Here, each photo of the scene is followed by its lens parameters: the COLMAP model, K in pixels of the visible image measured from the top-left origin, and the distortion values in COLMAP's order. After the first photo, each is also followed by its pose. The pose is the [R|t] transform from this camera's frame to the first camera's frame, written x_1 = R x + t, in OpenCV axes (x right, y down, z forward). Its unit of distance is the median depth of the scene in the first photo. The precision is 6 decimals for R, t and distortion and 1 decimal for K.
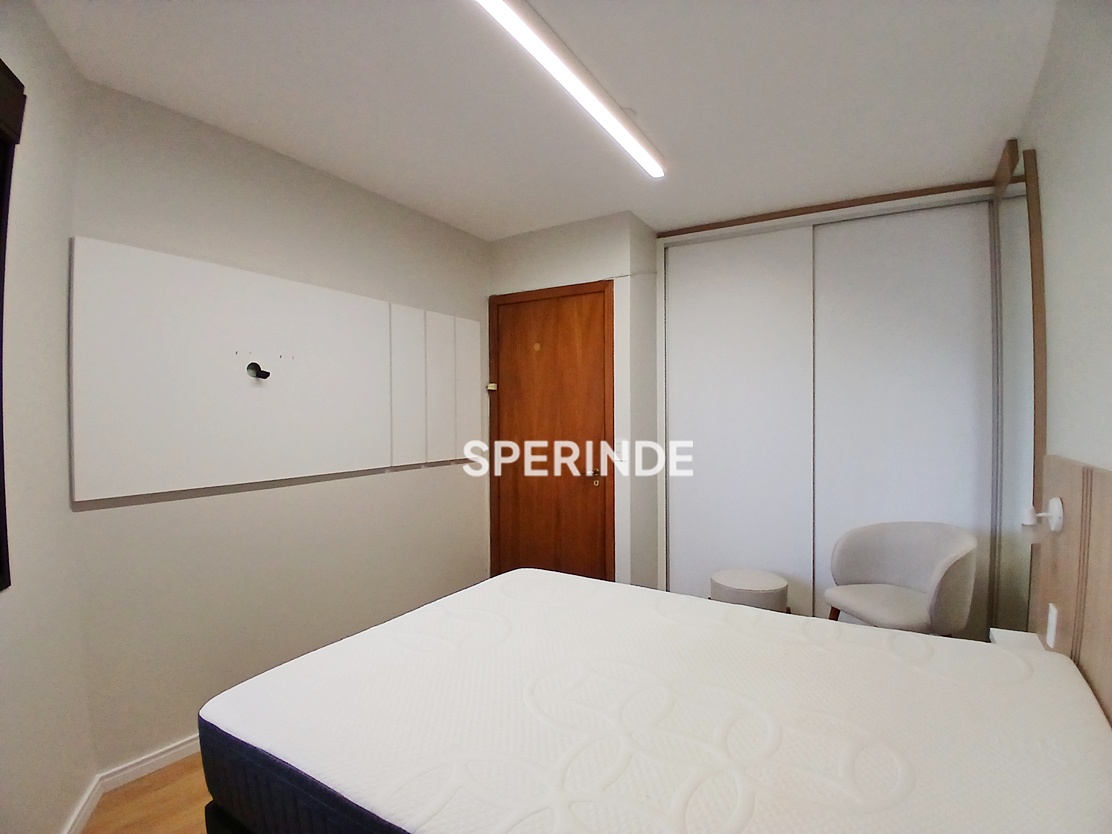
lens RADIAL K [[548.0, 0, 553.2], [0, 548.0, 420.7], [0, 0, 1]] dist [0.002108, -0.041305]
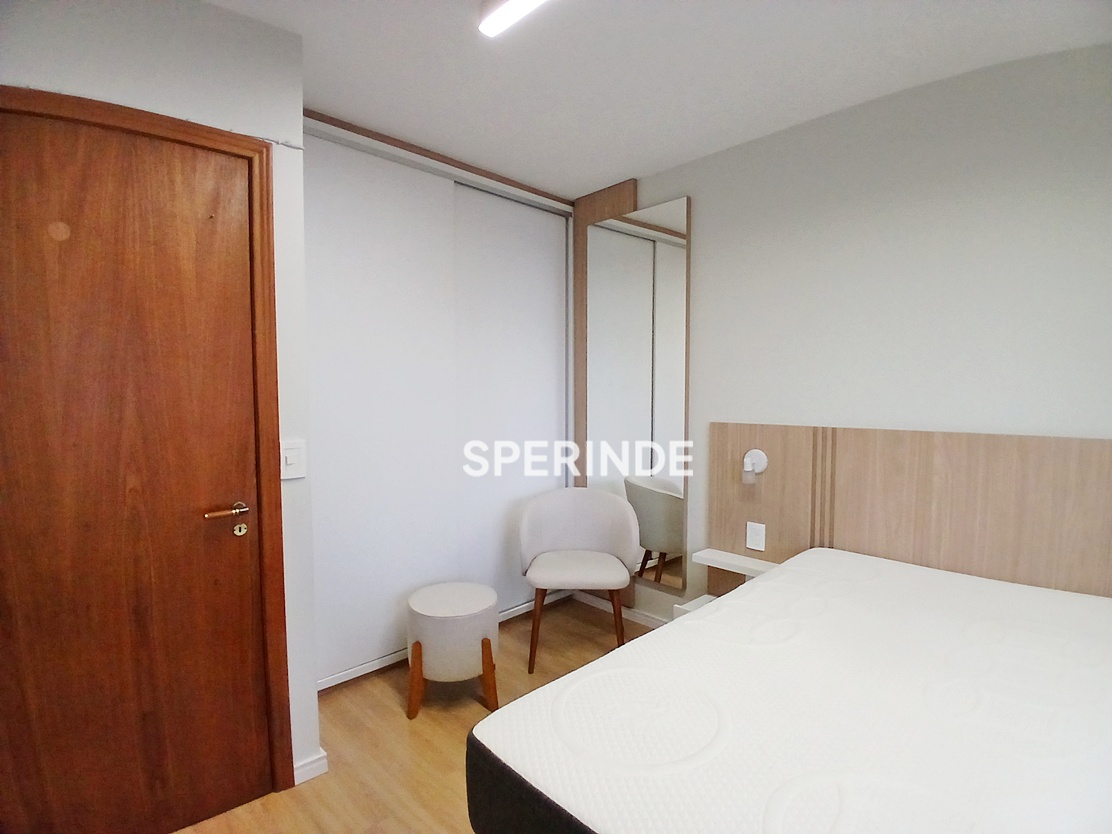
lens RADIAL K [[558.3, 0, 552.0], [0, 558.3, 417.8], [0, 0, 1]] dist [0.004710, -0.046277]
pose [[0.246321, -0.042316, 0.968264, -0.355102], [0.010636, 0.999104, 0.040958, -0.010425], [-0.969130, 0.000210, 0.246550, 0.596544]]
